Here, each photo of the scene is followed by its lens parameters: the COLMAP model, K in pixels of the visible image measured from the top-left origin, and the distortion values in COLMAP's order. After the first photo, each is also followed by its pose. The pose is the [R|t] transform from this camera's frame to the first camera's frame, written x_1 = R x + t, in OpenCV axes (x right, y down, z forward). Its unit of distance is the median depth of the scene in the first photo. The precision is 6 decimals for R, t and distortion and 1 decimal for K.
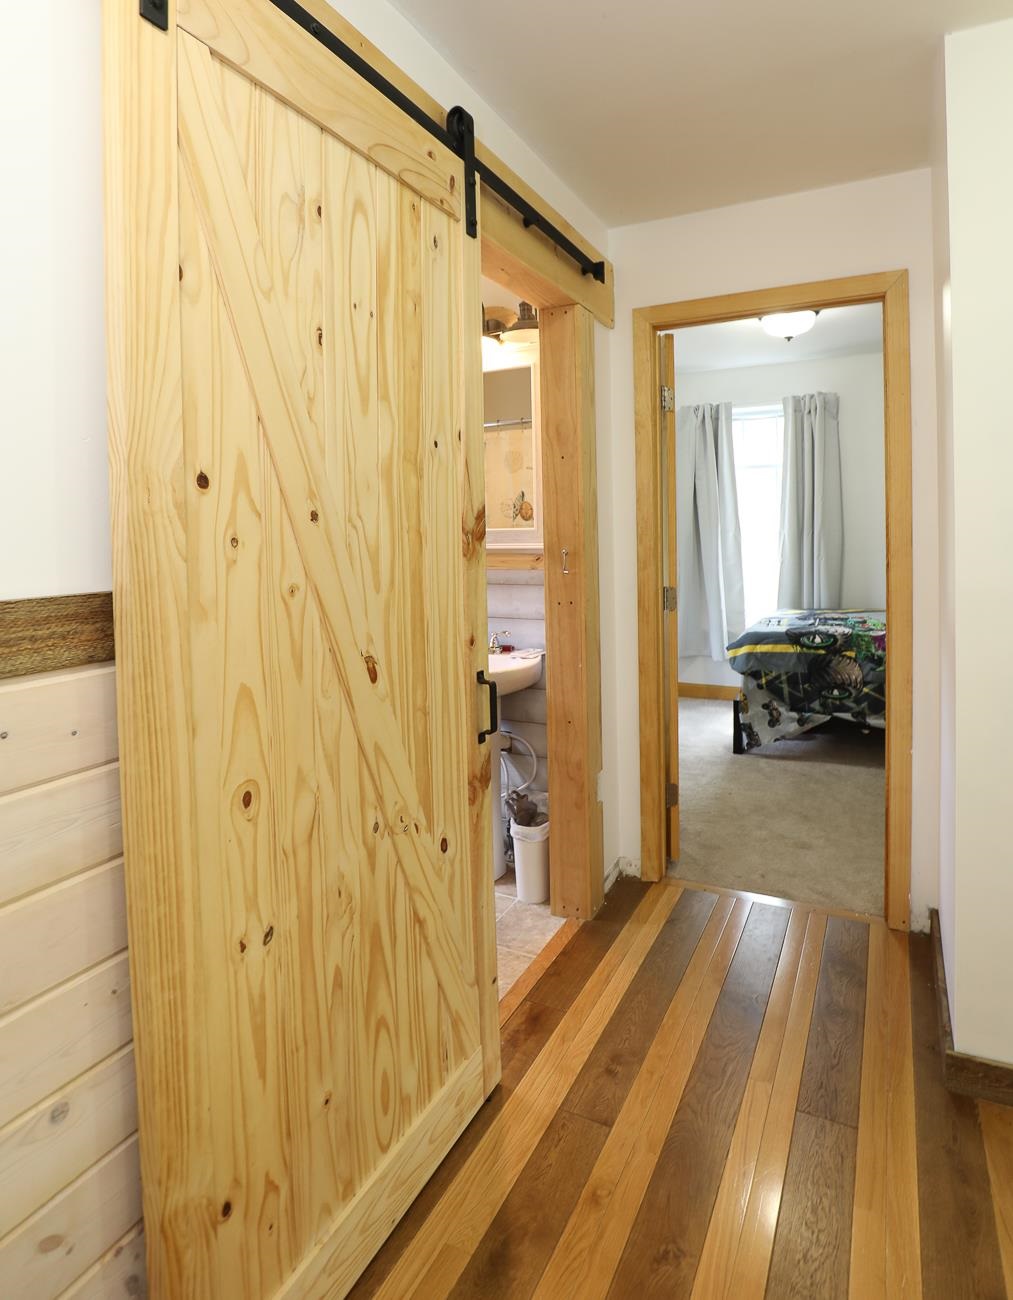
lens RADIAL K [[717.6, 0, 558.6], [0, 717.6, 612.0], [0, 0, 1]] dist [-0.028633, 0.008624]
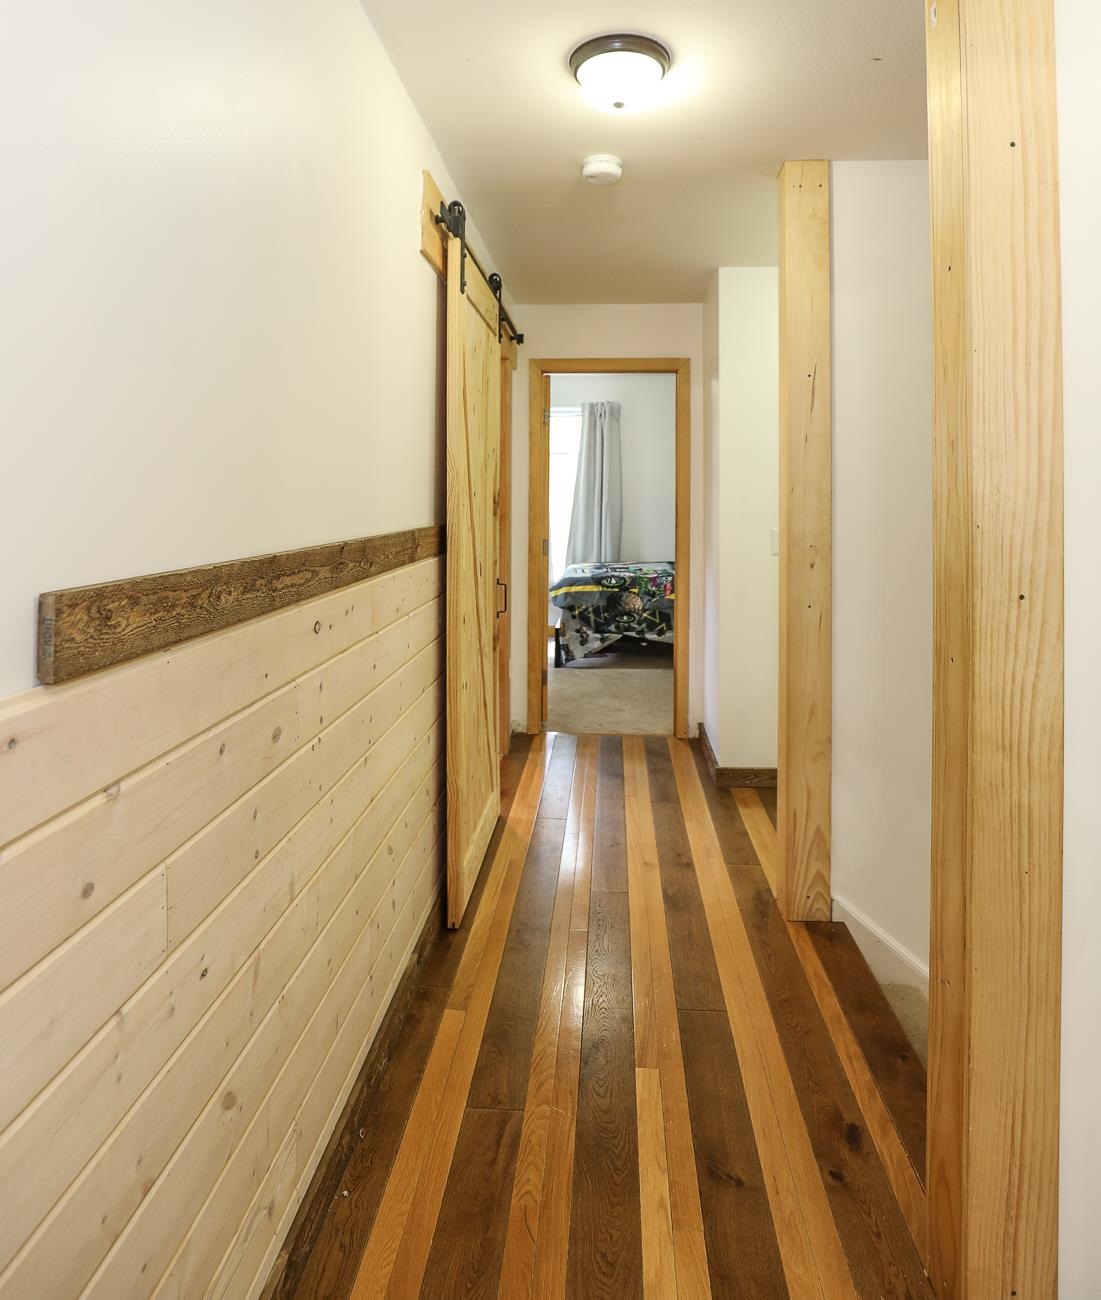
lens RADIAL K [[809.8, 0, 550.5], [0, 809.8, 650.0], [0, 0, 1]] dist [0.000998, 0.000083]
pose [[0.930345, -0.046576, 0.363717, -0.345237], [0.020975, 0.997036, 0.074025, 0.052767], [-0.366086, -0.061240, 0.928564, -0.458553]]
